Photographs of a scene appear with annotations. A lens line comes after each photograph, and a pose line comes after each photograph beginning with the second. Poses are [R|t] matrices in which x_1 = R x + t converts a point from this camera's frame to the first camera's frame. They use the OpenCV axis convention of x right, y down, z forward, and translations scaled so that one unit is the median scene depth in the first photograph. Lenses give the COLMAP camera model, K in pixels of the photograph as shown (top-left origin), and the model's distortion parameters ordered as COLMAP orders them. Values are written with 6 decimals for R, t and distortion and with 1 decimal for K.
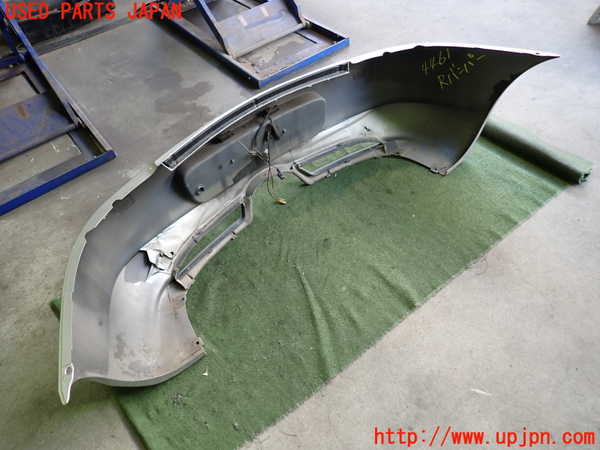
lens RADIAL K [[435.4, 0, 301.6], [0, 435.4, 222.5], [0, 0, 1]] dist [0.005996, -0.002986]
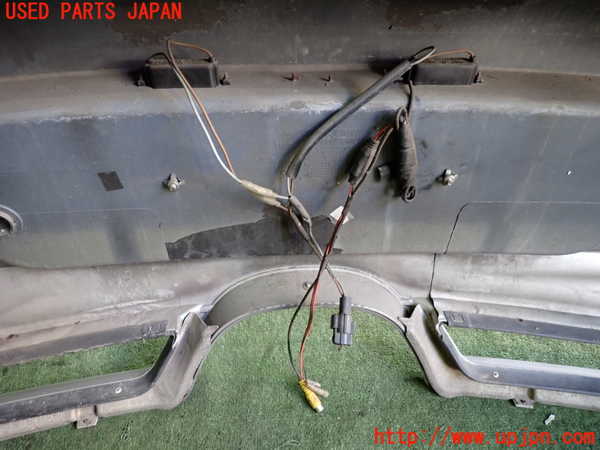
lens RADIAL K [[435.4, 0, 301.3], [0, 435.4, 223.5], [0, 0, 1]] dist [0.005996, -0.002986]
pose [[0.798144, 0.490075, -0.350418, -0.012092], [-0.511494, 0.858546, 0.035688, -0.215601], [0.318339, 0.150752, 0.935913, 1.043405]]
